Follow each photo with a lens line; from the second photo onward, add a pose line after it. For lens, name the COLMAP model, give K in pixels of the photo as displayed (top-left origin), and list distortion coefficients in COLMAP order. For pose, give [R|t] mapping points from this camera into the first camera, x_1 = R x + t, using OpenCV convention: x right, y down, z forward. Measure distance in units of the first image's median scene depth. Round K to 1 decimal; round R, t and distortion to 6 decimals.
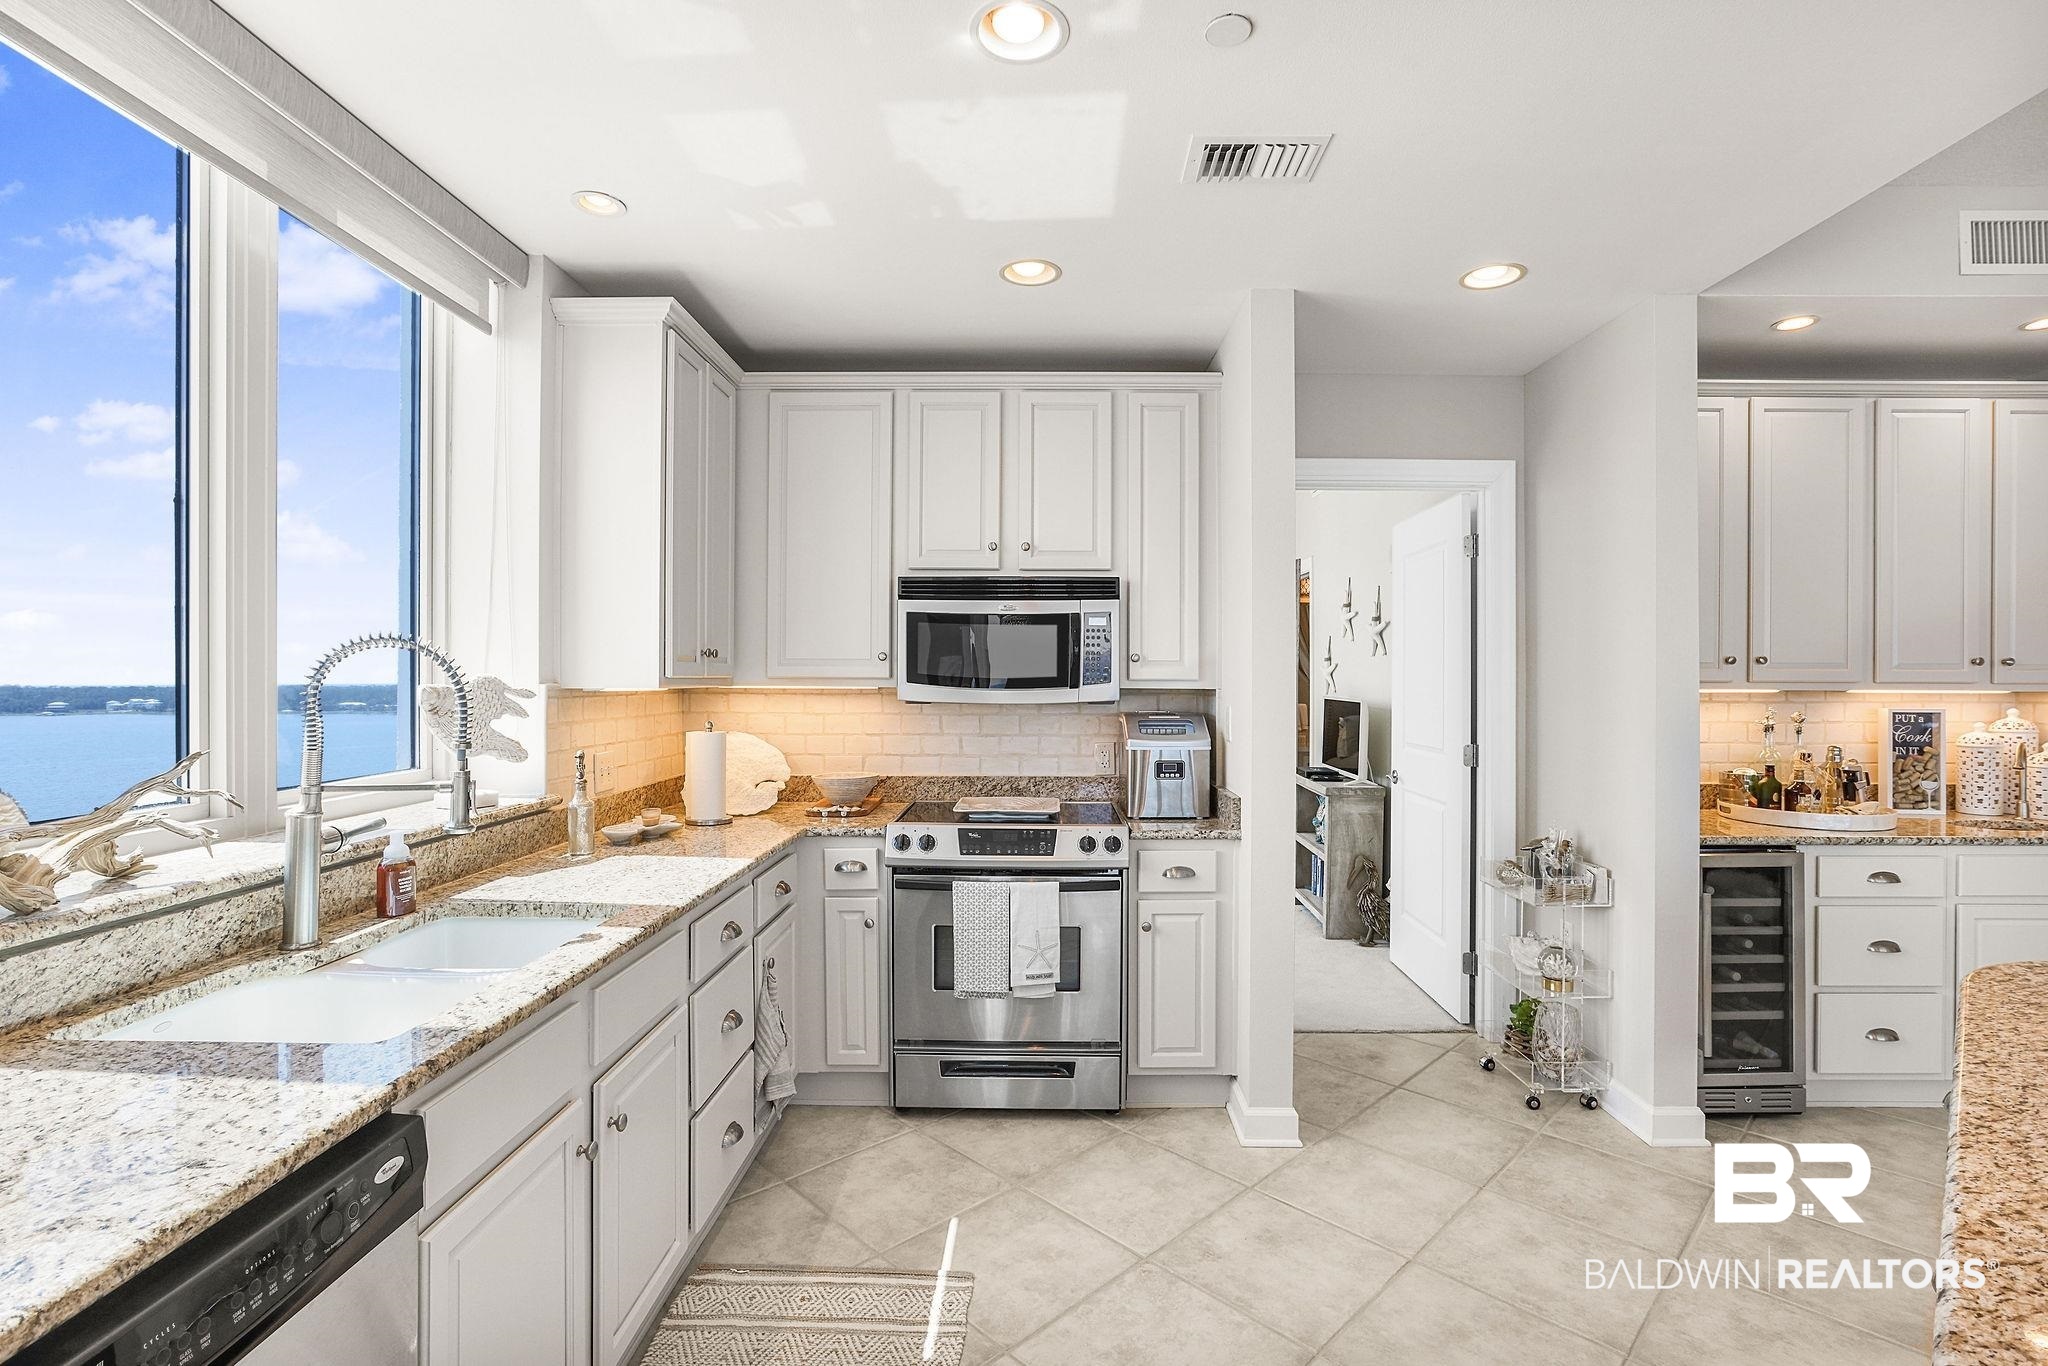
lens RADIAL K [[953.7, 0, 1023.8], [0, 953.7, 678.1], [0, 0, 1]] dist [-0.031610, 0.010097]
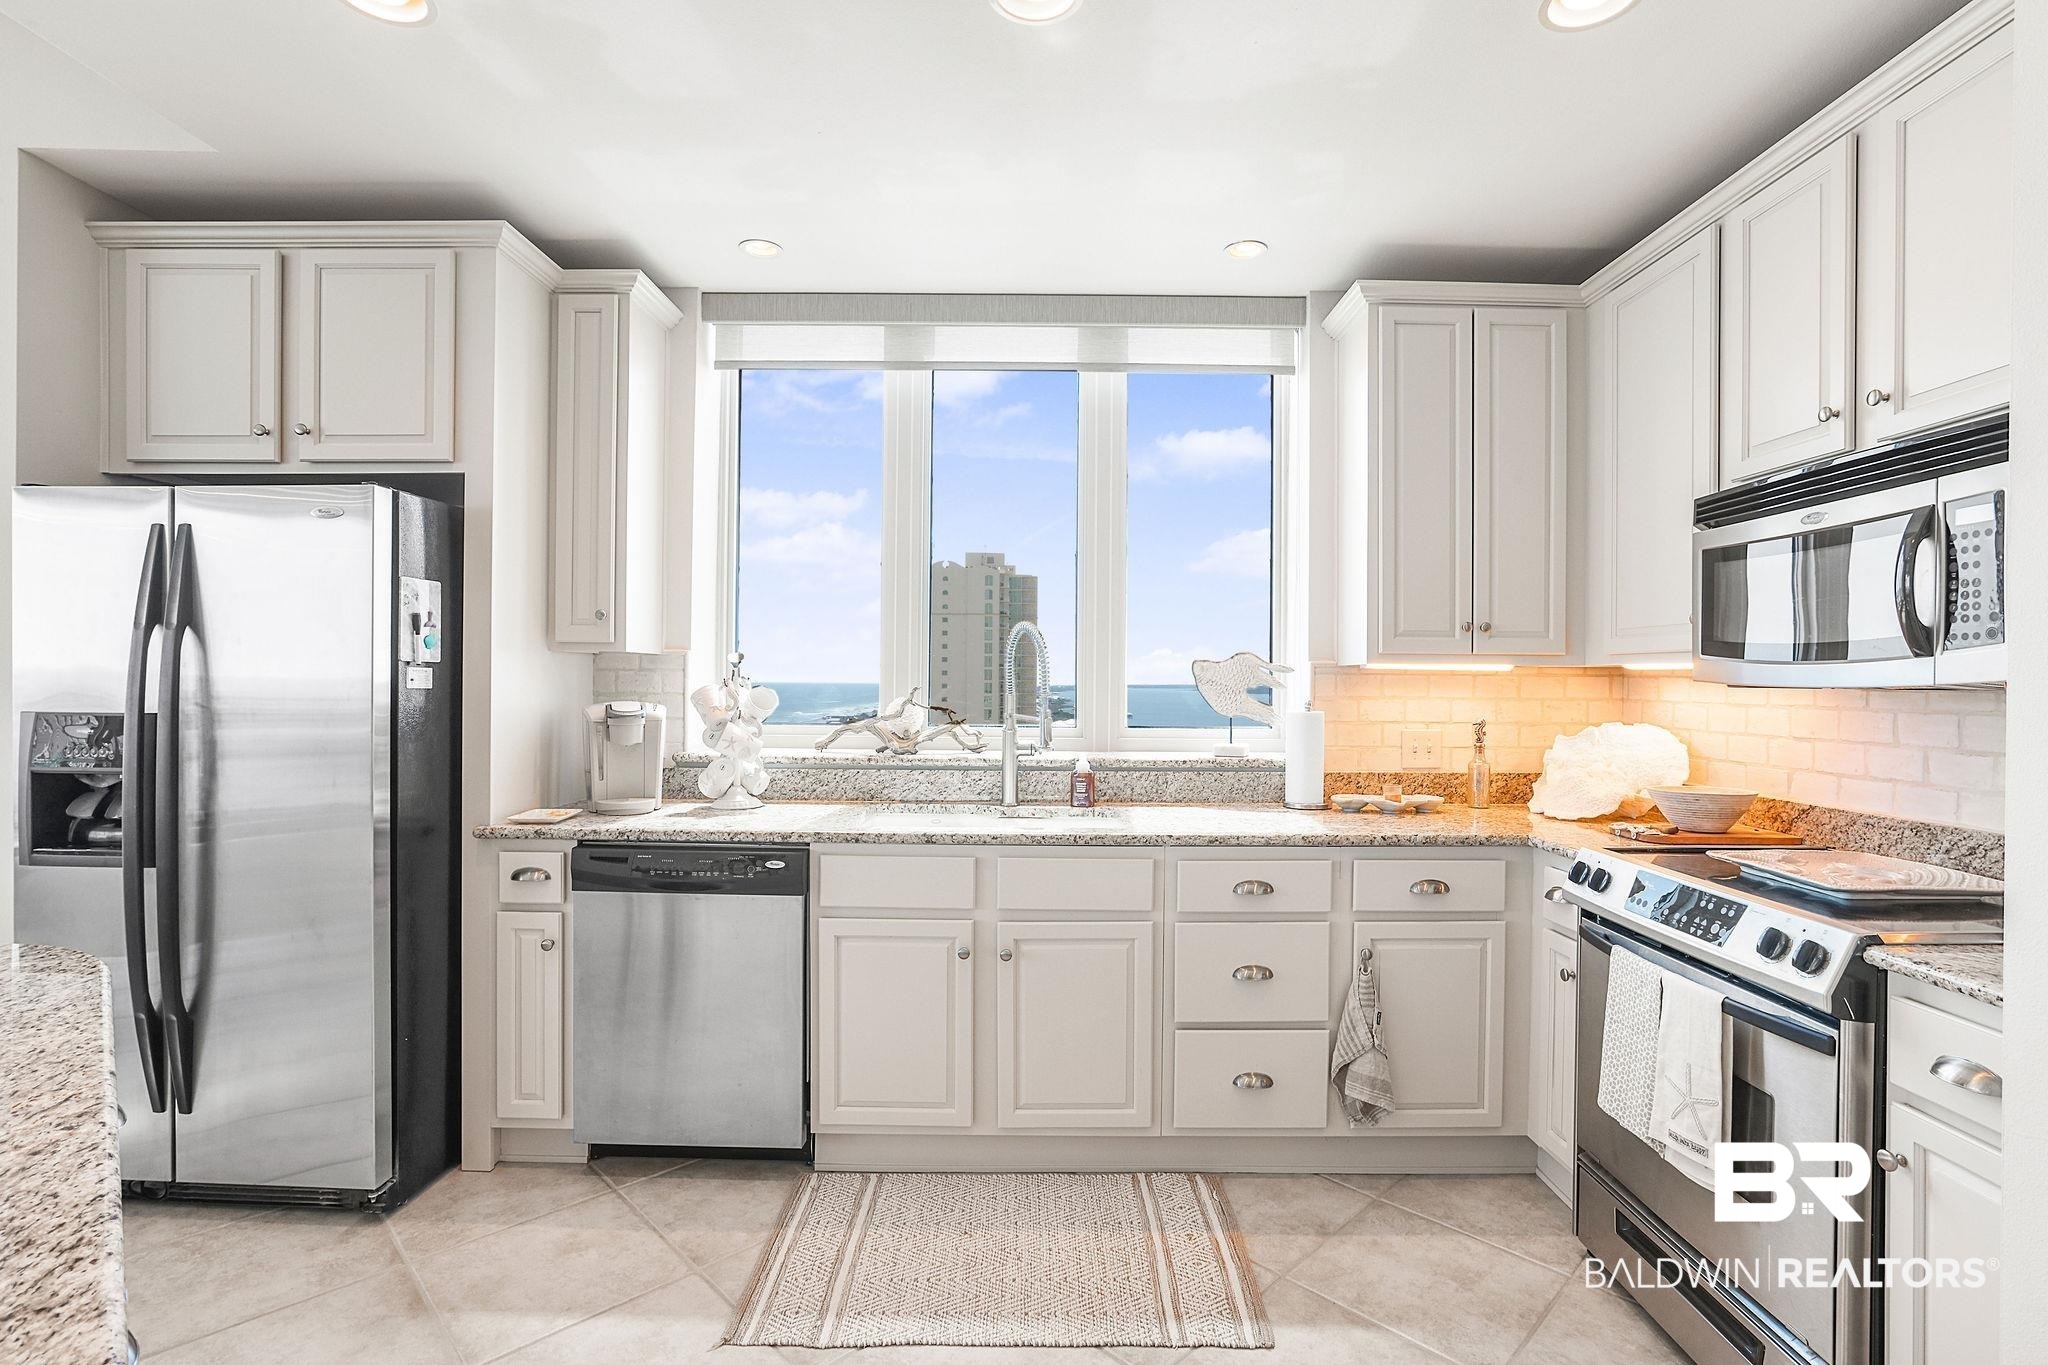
lens RADIAL K [[953.7, 0, 1023.6], [0, 953.7, 689.6], [0, 0, 1]] dist [-0.031610, 0.010097]
pose [[0.005435, 0.007486, -0.999957, 0.580165], [-0.007160, 0.999947, 0.007447, 0.030395], [0.999960, 0.007119, 0.005489, 0.572905]]
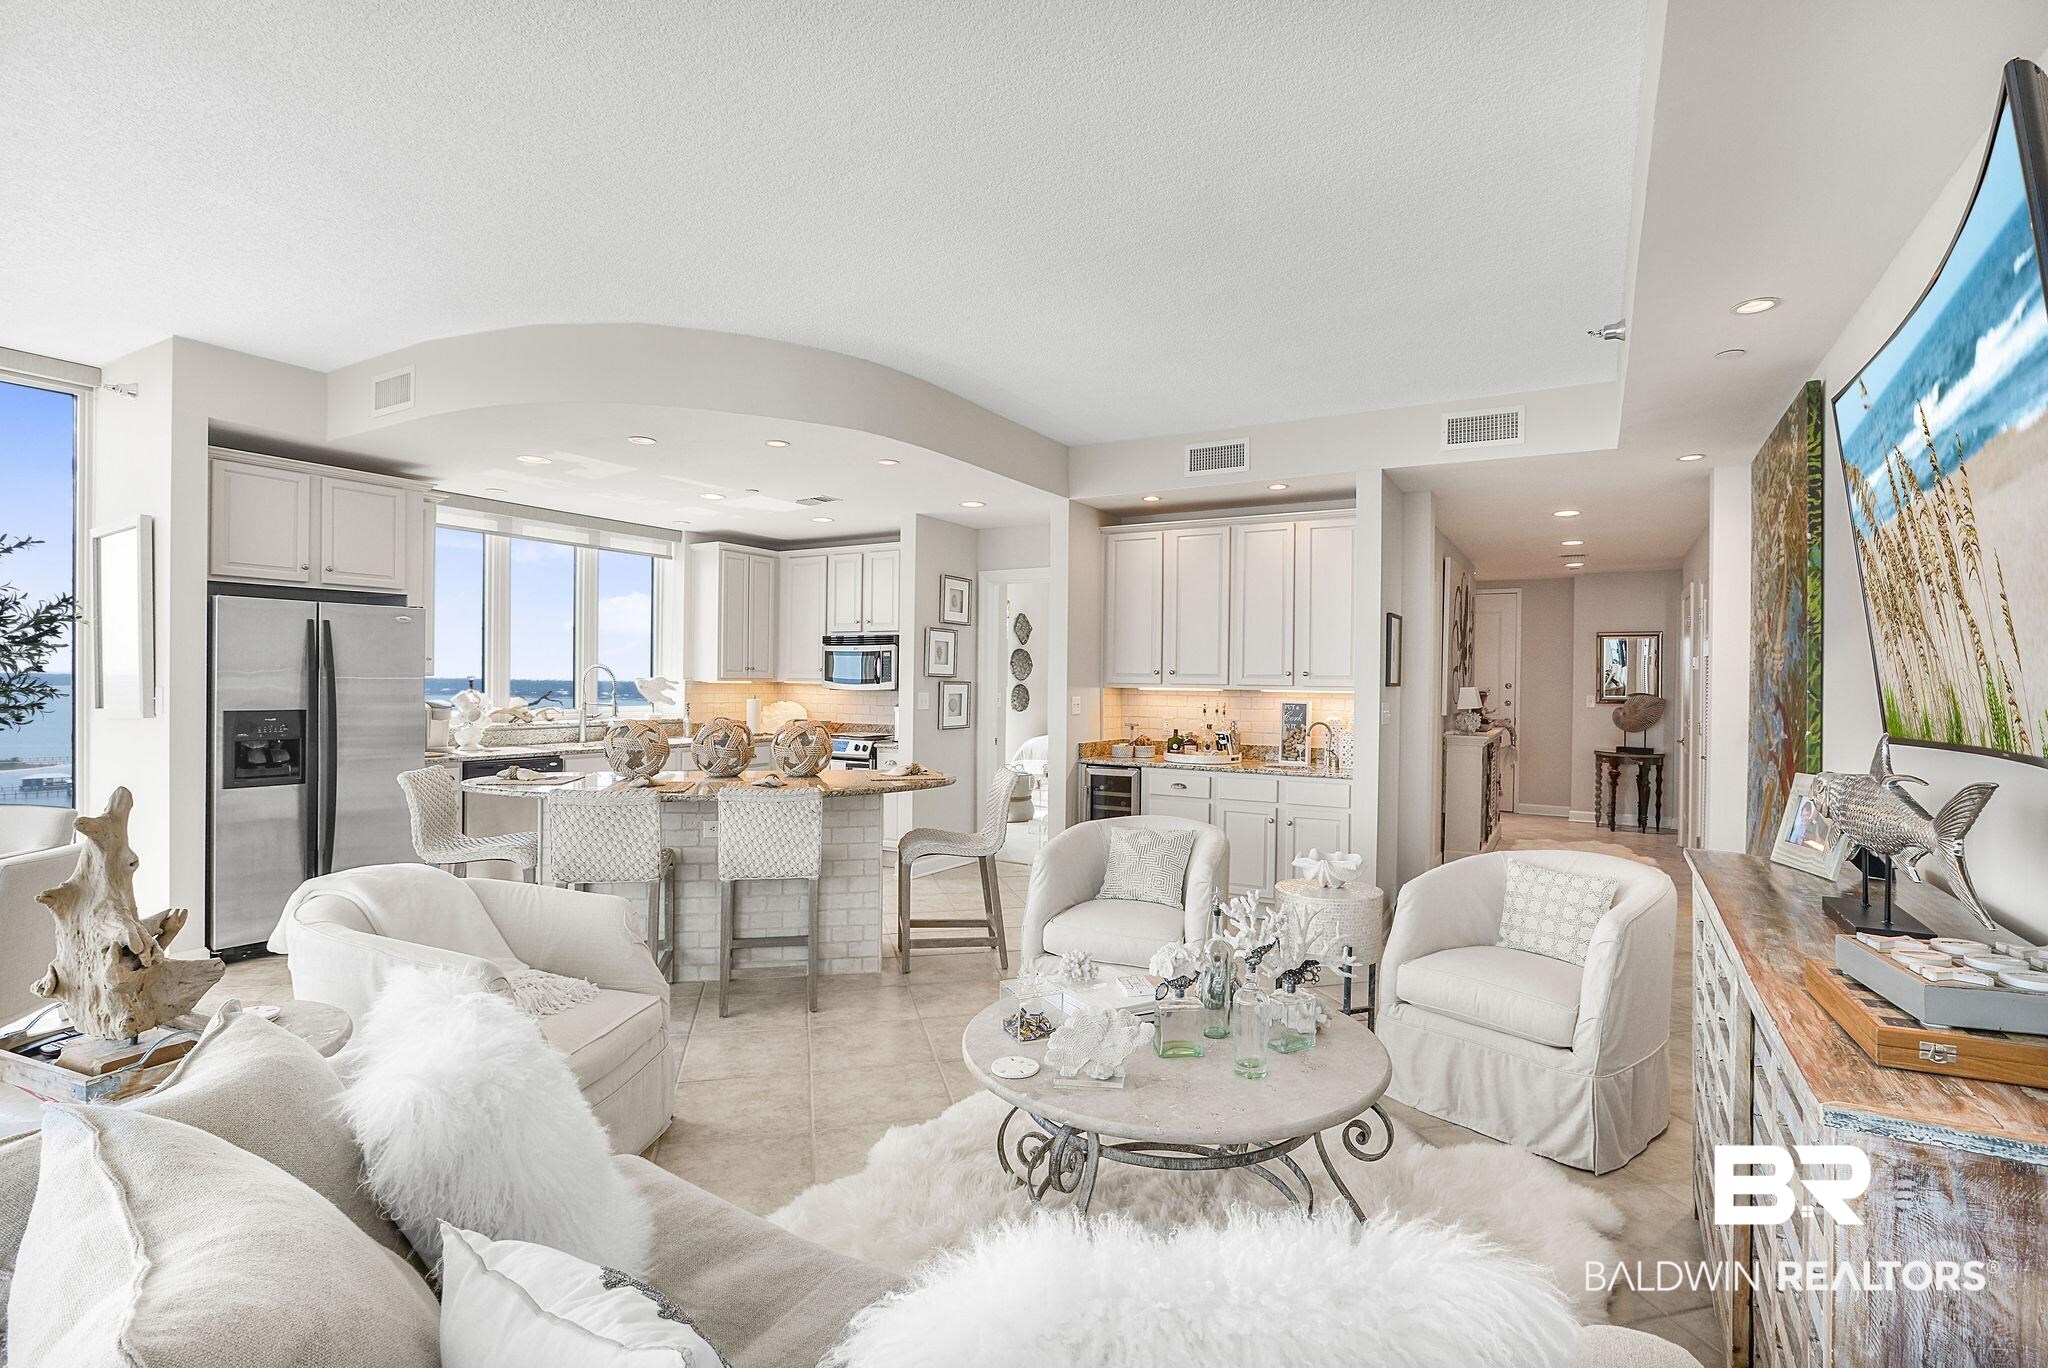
lens RADIAL K [[953.7, 0, 1014.9], [0, 953.7, 691.7], [0, 0, 1]] dist [-0.031610, 0.010097]
pose [[0.857205, 0.015812, -0.514732, 1.637004], [-0.010022, 0.999851, 0.014025, -0.005341], [0.514877, -0.006864, 0.857237, -0.854700]]
